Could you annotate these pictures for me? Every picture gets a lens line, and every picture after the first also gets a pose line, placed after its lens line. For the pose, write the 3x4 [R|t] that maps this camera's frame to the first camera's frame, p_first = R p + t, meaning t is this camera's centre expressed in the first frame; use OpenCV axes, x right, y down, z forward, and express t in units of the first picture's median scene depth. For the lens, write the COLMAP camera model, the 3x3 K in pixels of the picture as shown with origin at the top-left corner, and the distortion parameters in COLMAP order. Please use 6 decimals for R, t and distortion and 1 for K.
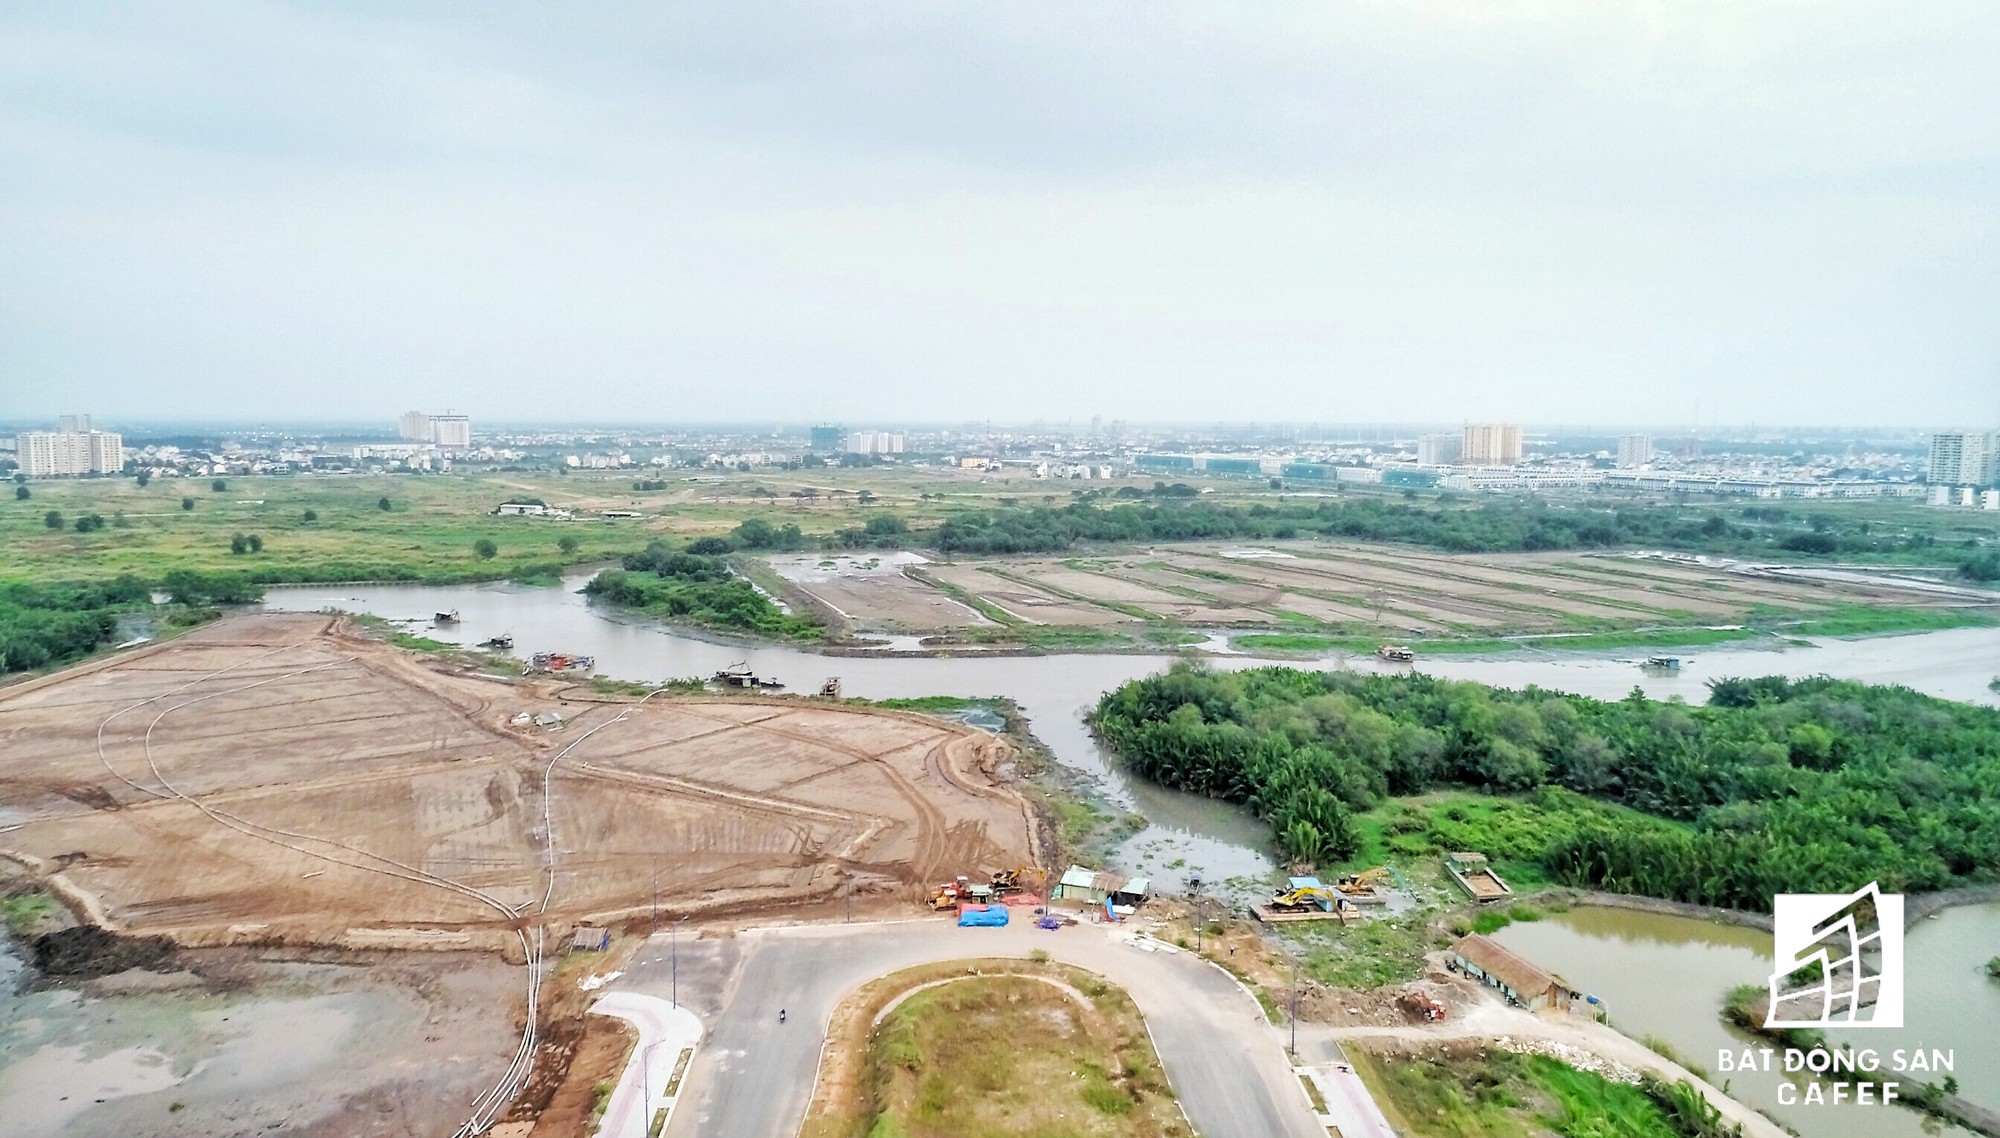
lens RADIAL K [[1359.9, 0, 958.8], [0, 1359.9, 589.4], [0, 0, 1]] dist [0.001556, -0.010251]
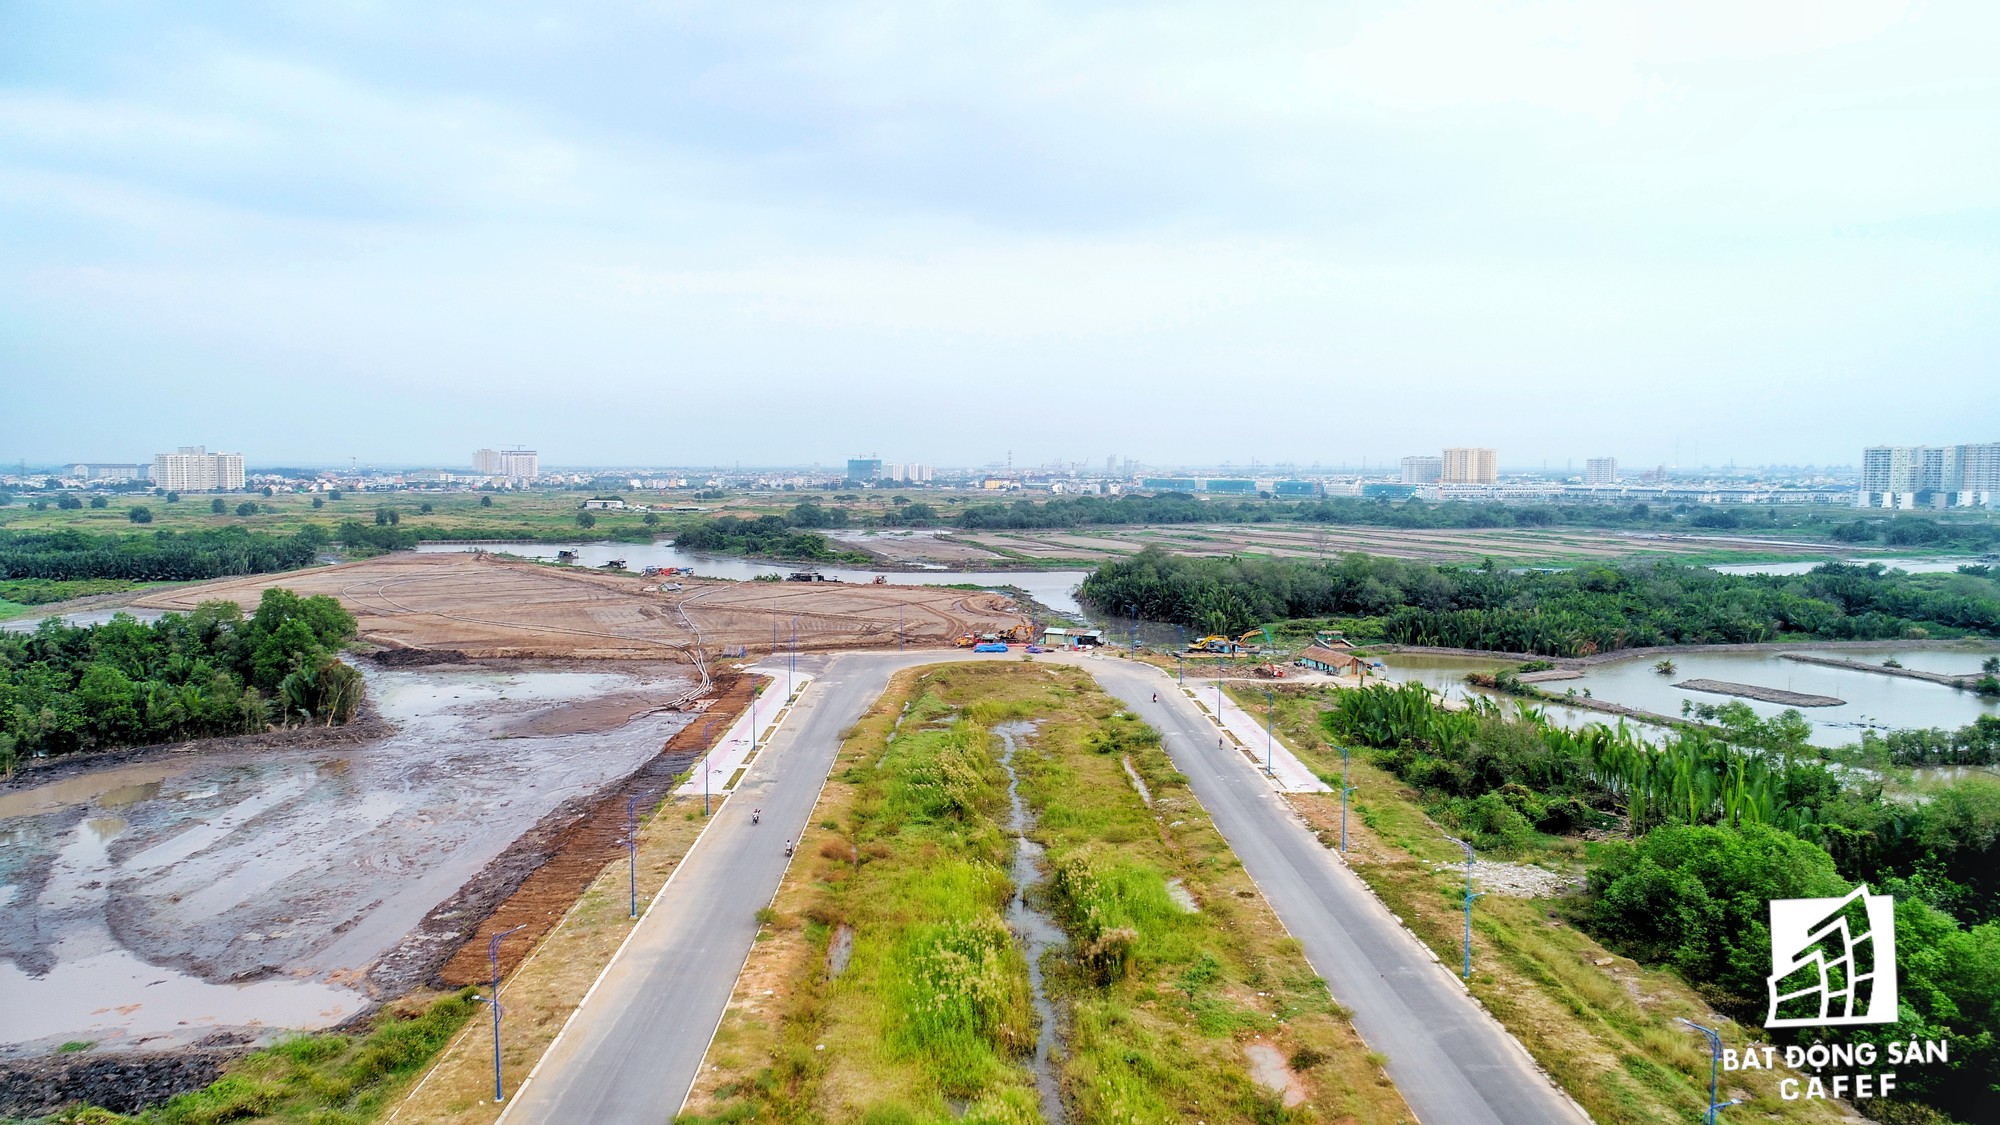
lens RADIAL K [[1443.3, 0, 996.9], [0, 1443.3, 558.9], [0, 0, 1]] dist [-0.010819, 0.019394]
pose [[0.999894, -0.013509, 0.005414, 0.004257], [0.013973, 0.995133, -0.097550, 0.075344], [-0.004070, 0.097615, 0.995216, -0.149672]]
